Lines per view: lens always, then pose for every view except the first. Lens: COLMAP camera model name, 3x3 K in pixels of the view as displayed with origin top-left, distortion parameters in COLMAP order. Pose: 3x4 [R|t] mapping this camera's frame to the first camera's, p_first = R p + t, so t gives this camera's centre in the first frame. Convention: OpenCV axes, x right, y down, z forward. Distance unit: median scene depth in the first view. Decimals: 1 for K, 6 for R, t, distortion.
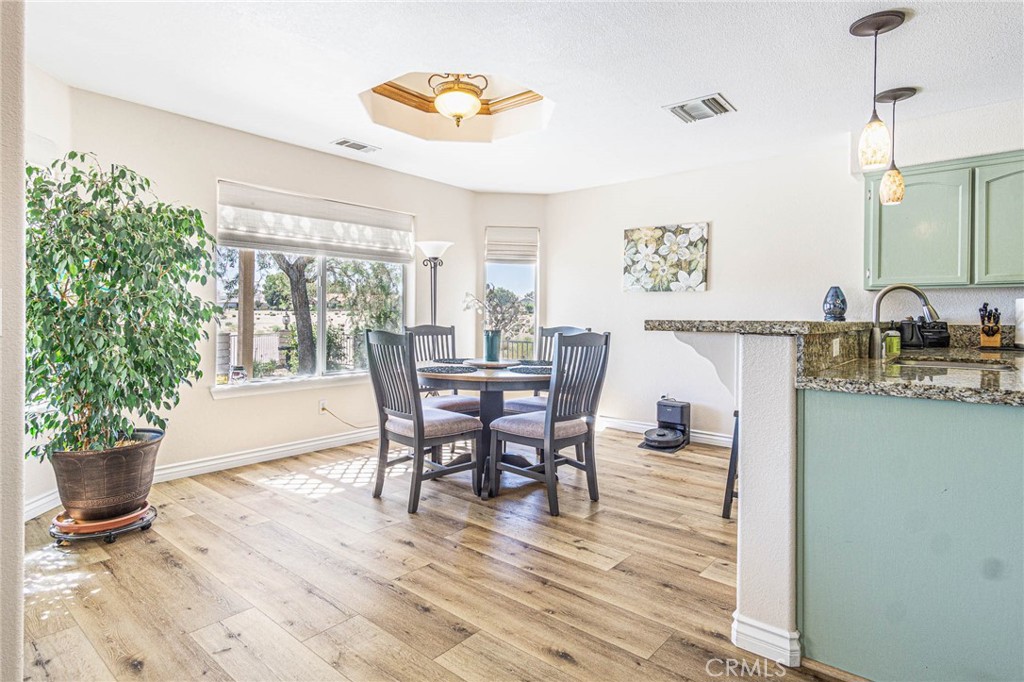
lens RADIAL K [[538.4, 0, 502.5], [0, 538.4, 318.4], [0, 0, 1]] dist [0.002837, 0.003220]
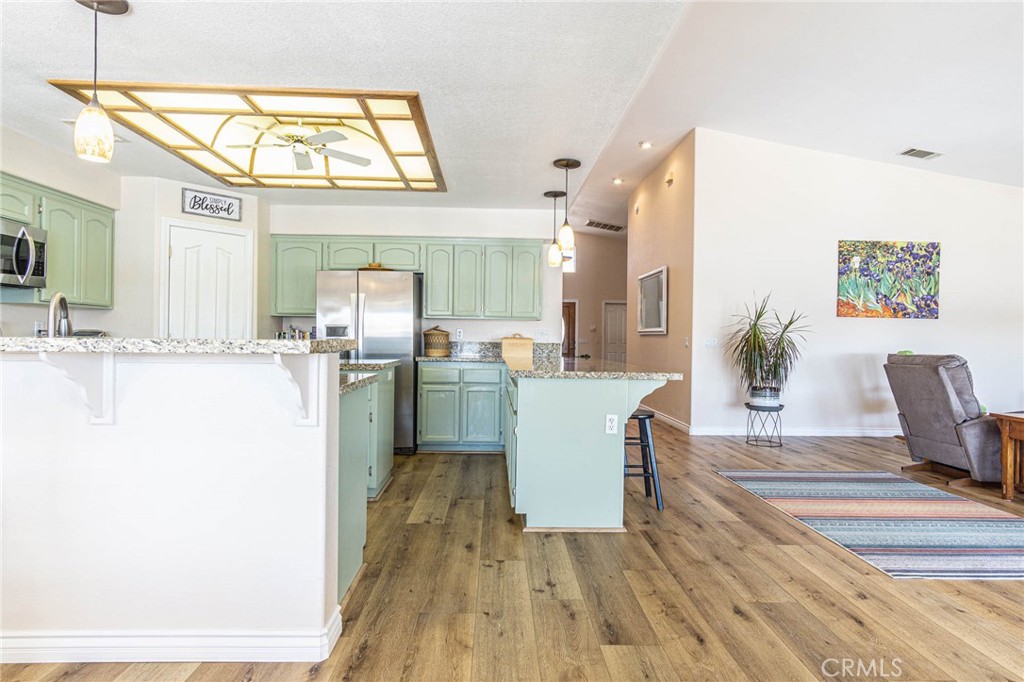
lens RADIAL K [[538.4, 0, 508.9], [0, 538.4, 338.6], [0, 0, 1]] dist [0.002837, 0.003220]
pose [[-0.660218, -0.015965, 0.750904, -0.343848], [-0.015516, 0.999851, 0.007616, -0.007093], [-0.750914, -0.006623, -0.660367, 0.885799]]
